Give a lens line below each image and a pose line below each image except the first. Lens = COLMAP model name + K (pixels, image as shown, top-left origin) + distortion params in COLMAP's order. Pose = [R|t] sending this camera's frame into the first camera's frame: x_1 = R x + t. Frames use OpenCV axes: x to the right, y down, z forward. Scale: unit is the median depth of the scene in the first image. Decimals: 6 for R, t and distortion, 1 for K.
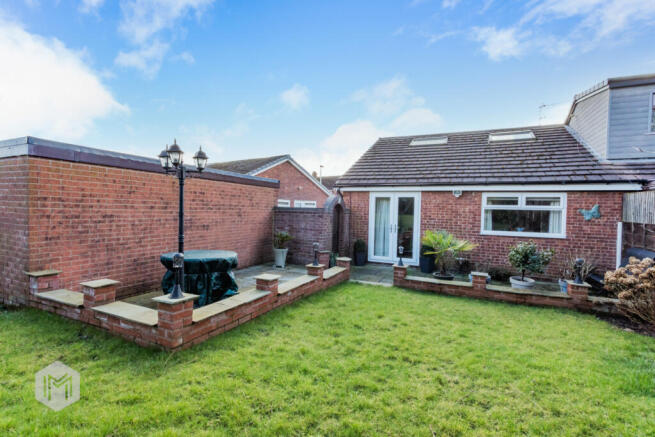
lens RADIAL K [[315.6, 0, 327.7], [0, 315.6, 216.6], [0, 0, 1]] dist [0.000307, 0.000599]
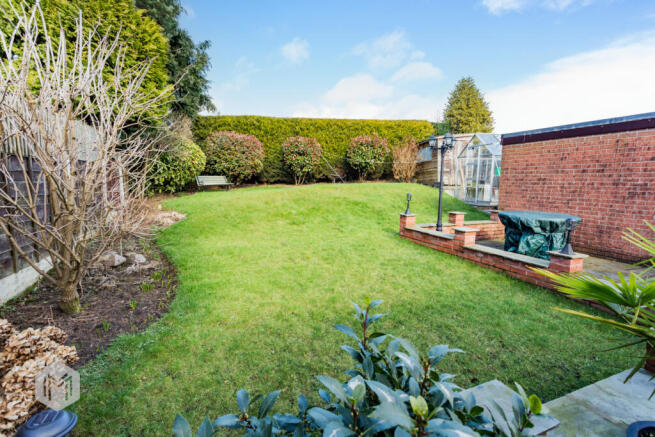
lens RADIAL K [[315.6, 0, 327.7], [0, 315.6, 218.6], [0, 0, 1]] dist [0.000307, 0.000599]
pose [[-0.662453, 0.071025, -0.745729, 0.816165], [-0.028503, 0.992384, 0.119837, 0.026243], [0.748561, 0.100642, -0.655383, 1.136446]]
